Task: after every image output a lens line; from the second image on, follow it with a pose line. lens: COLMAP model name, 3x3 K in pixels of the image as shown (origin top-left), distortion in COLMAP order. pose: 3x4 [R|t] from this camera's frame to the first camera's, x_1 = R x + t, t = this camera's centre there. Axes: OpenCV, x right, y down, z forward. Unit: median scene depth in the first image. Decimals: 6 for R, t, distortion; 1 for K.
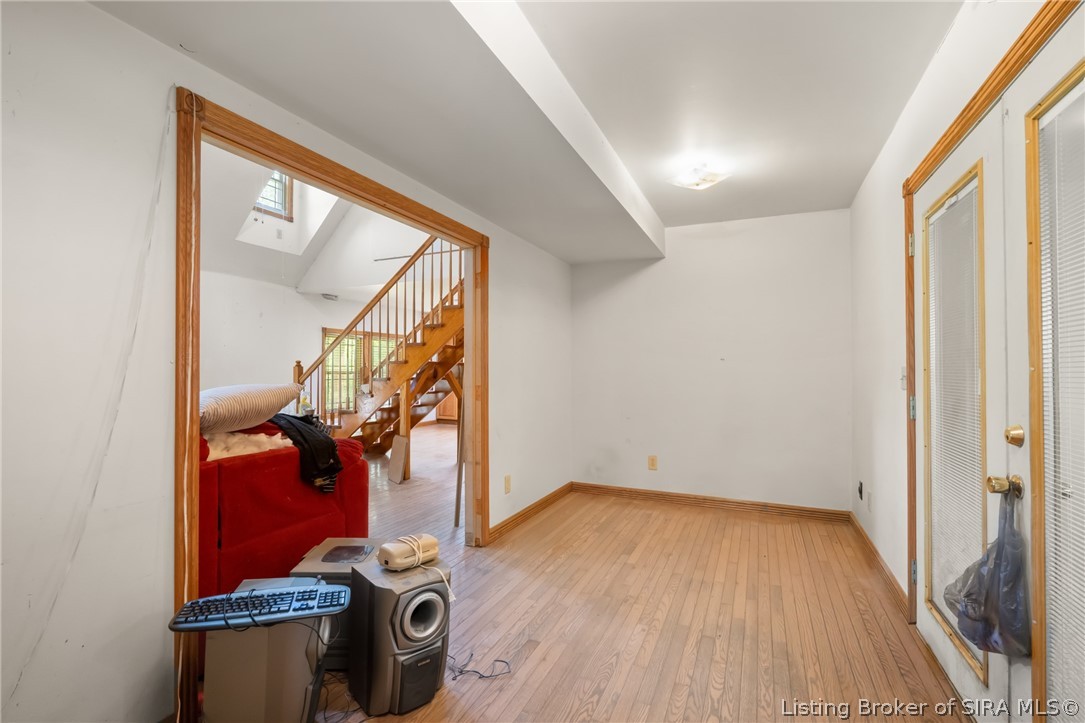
lens RADIAL K [[490.9, 0, 543.3], [0, 490.9, 365.8], [0, 0, 1]] dist [-0.004700, 0.000359]
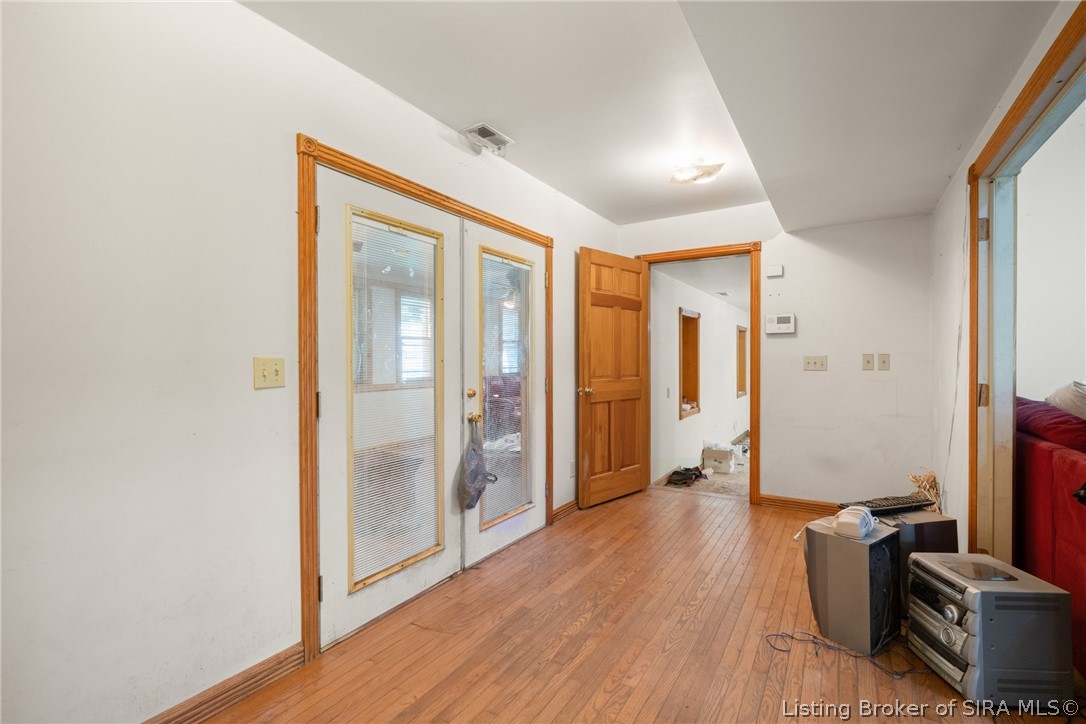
lens RADIAL K [[491.3, 0, 545.5], [0, 491.3, 359.6], [0, 0, 1]] dist [-0.004700, 0.000359]
pose [[-0.991393, -0.001346, 0.130914, 0.252698], [-0.002061, 0.999984, -0.005331, 0.011263], [-0.130905, -0.005555, -0.991379, 1.961012]]
